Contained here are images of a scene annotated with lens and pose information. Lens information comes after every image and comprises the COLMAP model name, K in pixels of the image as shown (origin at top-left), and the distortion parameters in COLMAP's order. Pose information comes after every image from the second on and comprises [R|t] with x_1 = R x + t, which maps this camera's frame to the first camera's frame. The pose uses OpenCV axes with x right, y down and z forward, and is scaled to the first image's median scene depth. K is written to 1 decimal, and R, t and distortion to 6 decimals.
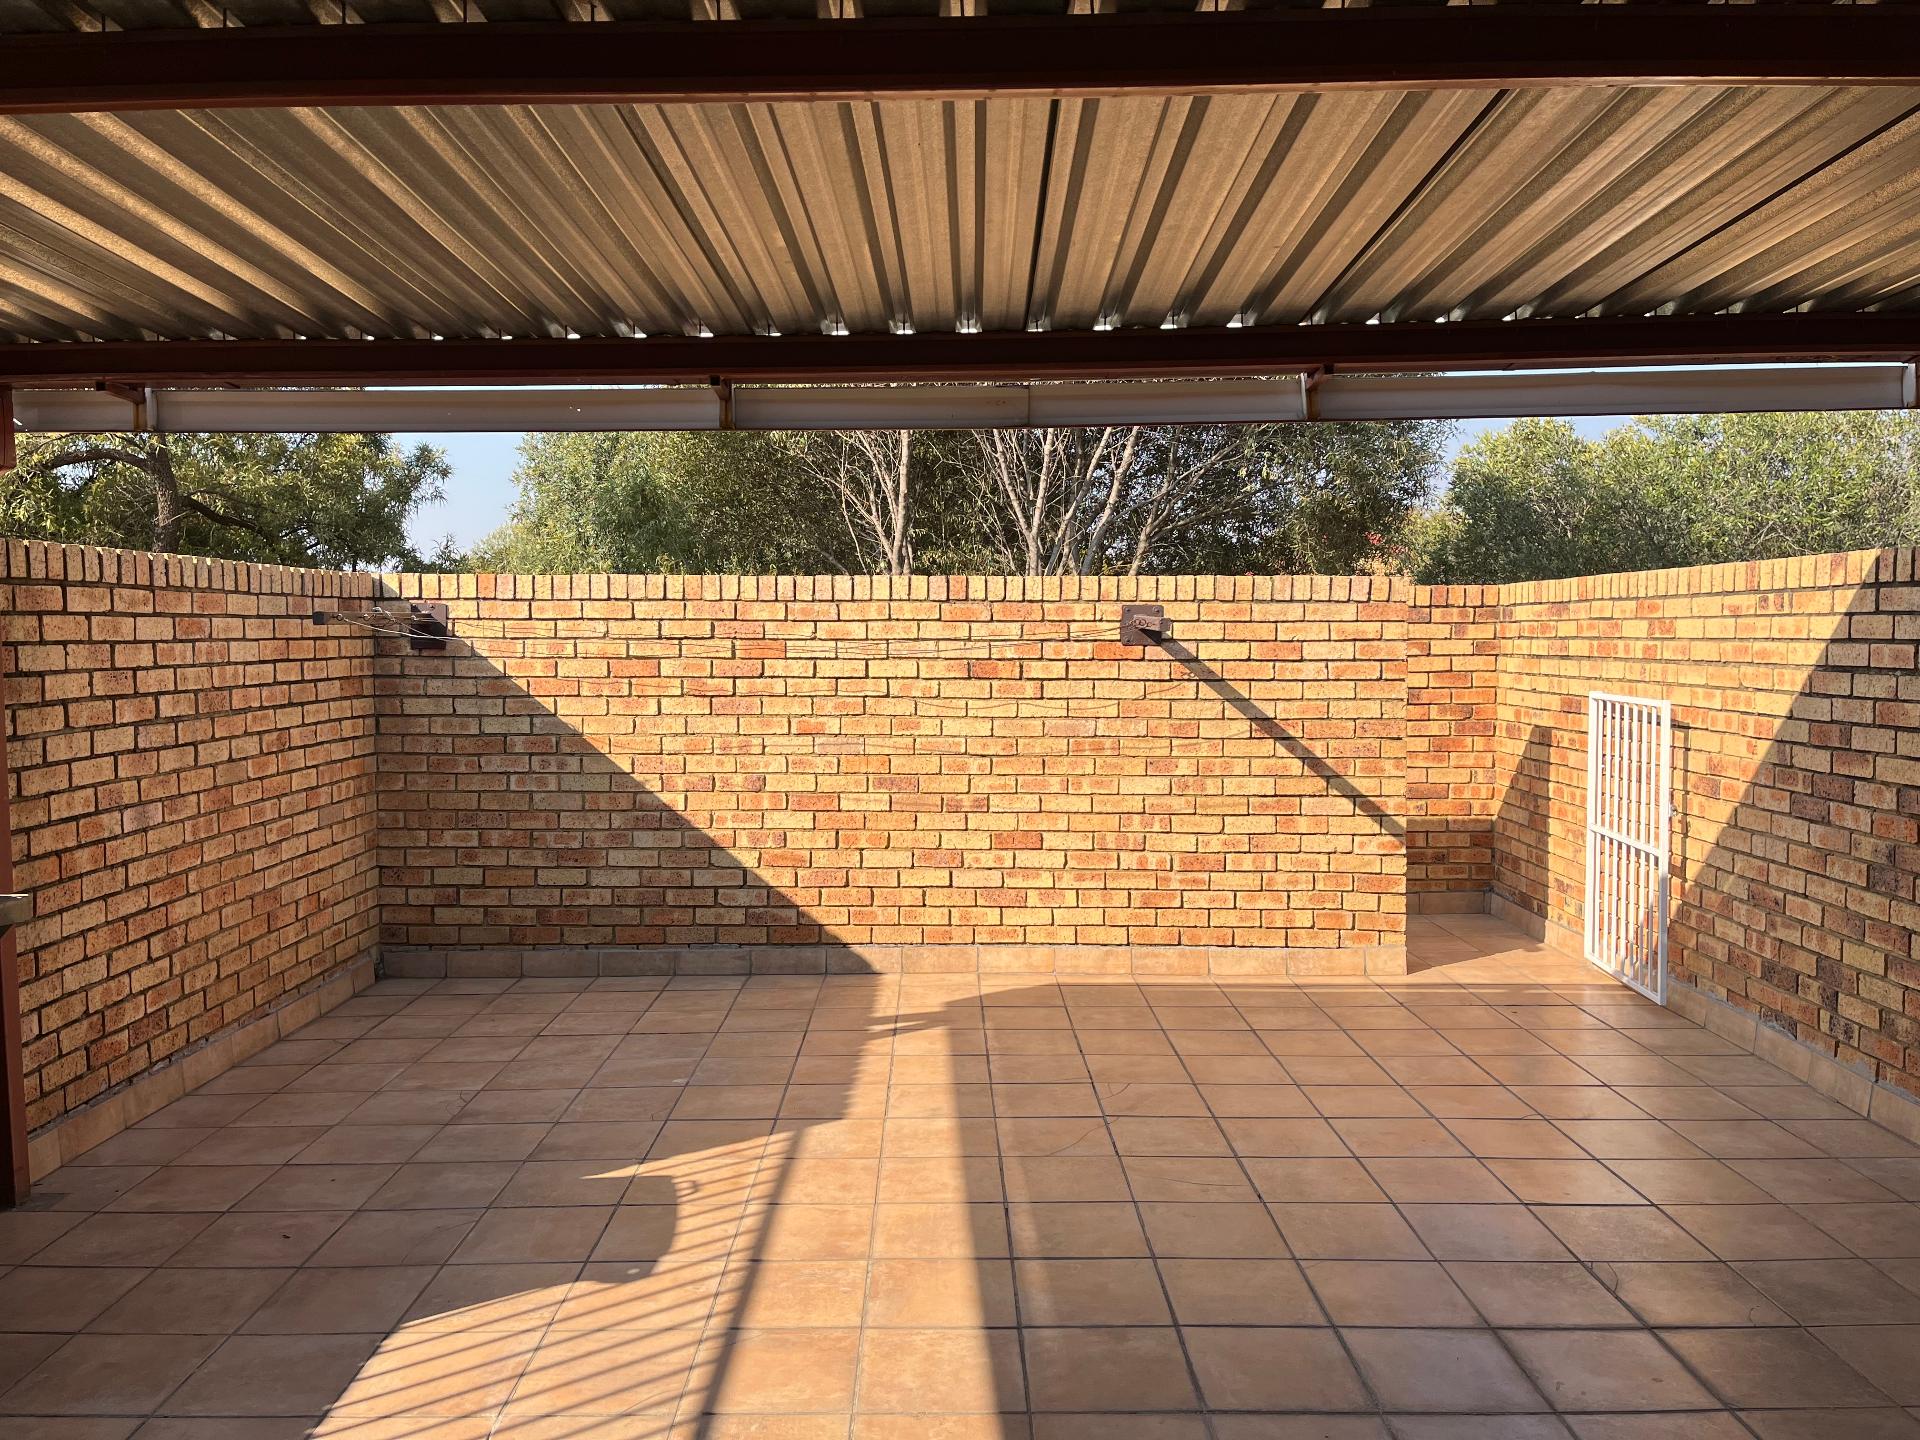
lens RADIAL K [[1454.7, 0, 959.6], [0, 1454.7, 715.8], [0, 0, 1]] dist [0.054289, -0.057430]
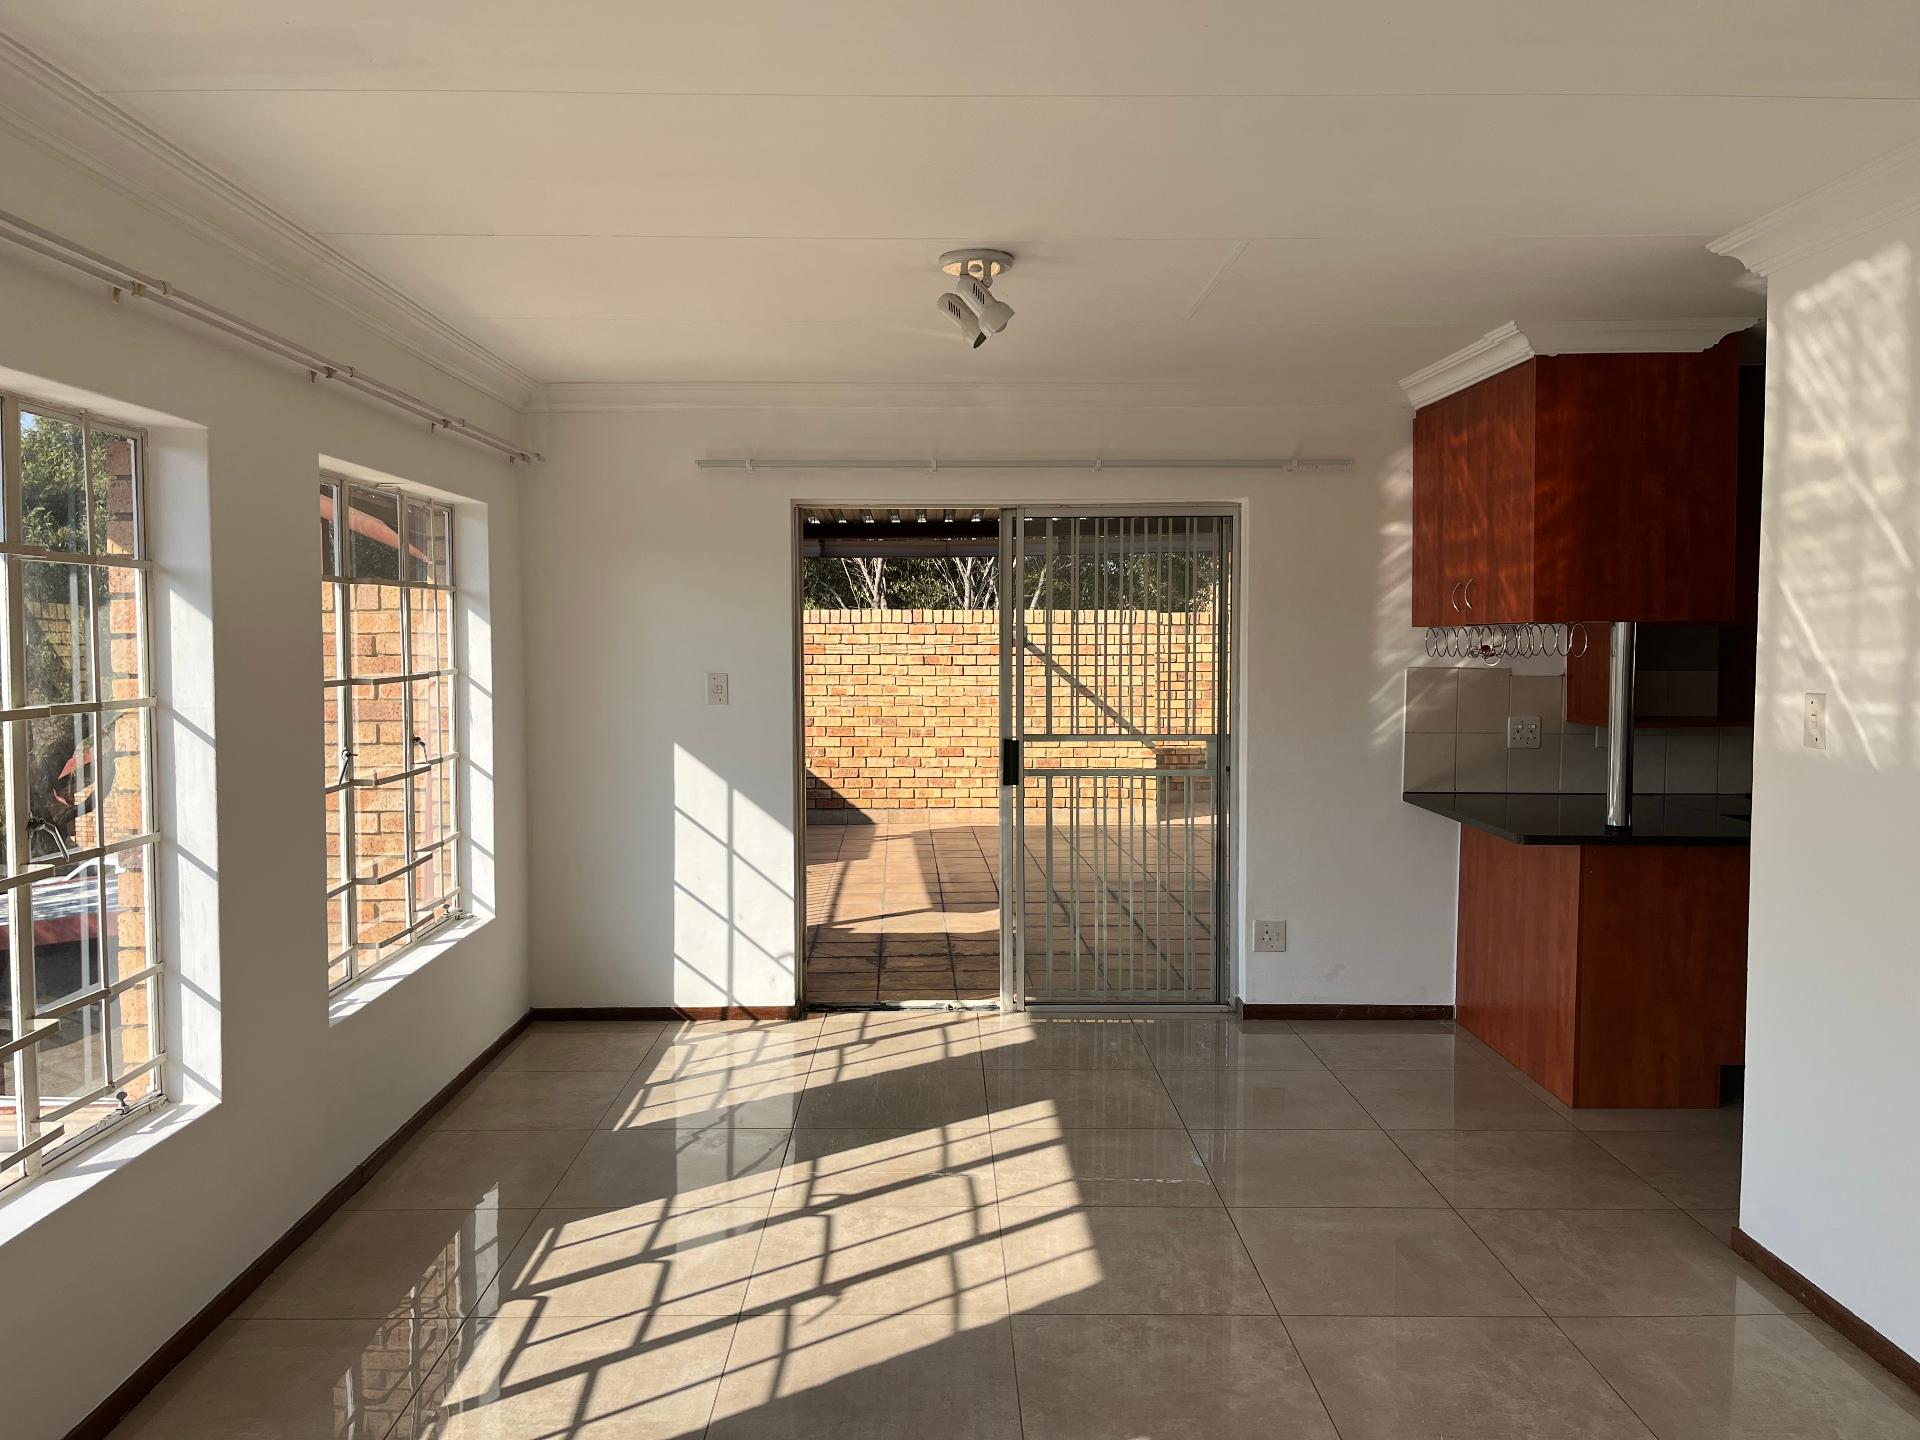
lens RADIAL K [[1454.7, 0, 960.0], [0, 1454.7, 720.8], [0, 0, 1]] dist [0.054289, -0.057430]
pose [[0.999637, -0.003178, 0.026765, 0.002681], [0.003100, 0.999991, 0.002937, 0.040364], [-0.026775, -0.002853, 0.999637, -0.858663]]
